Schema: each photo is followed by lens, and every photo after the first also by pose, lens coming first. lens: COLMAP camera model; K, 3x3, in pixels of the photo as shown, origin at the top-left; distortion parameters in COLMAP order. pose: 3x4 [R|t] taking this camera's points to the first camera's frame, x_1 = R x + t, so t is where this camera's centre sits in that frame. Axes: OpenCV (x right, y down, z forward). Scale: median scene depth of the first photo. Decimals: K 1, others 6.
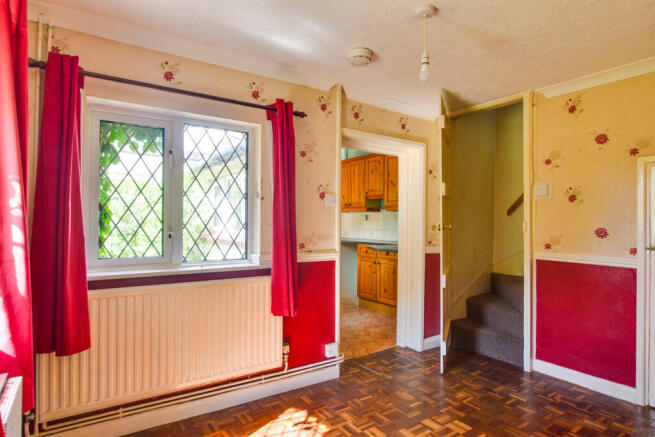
lens RADIAL K [[390.1, 0, 327.5], [0, 390.1, 218.5], [0, 0, 1]] dist [-0.000948, -0.000081]
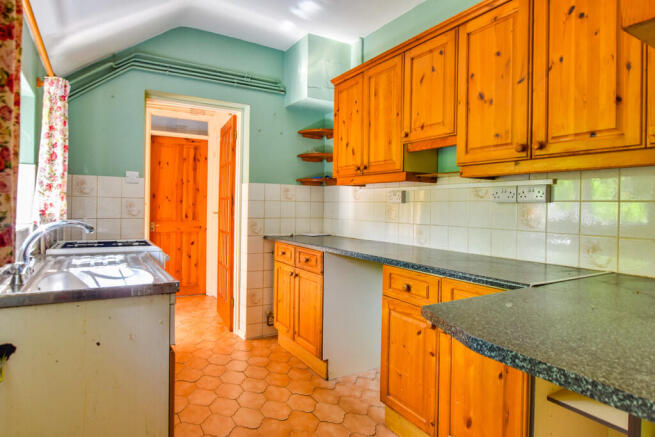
lens RADIAL K [[390.1, 0, 327.5], [0, 390.1, 218.5], [0, 0, 1]] dist [-0.000948, -0.000081]
pose [[0.997804, 0.009750, -0.065513, 0.045160], [-0.007550, 0.999402, 0.033741, 0.008458], [0.065803, -0.033172, 0.997281, 0.585419]]
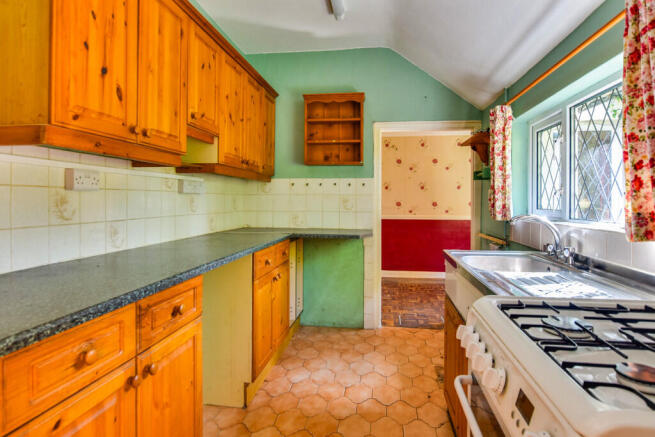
lens RADIAL K [[390.1, 0, 327.5], [0, 390.1, 218.5], [0, 0, 1]] dist [-0.000948, -0.000081]
pose [[-0.726664, -0.054075, 0.684861, -0.214306], [-0.022278, 0.998228, 0.055180, 0.006292], [-0.686631, 0.024840, -0.726581, 1.128262]]
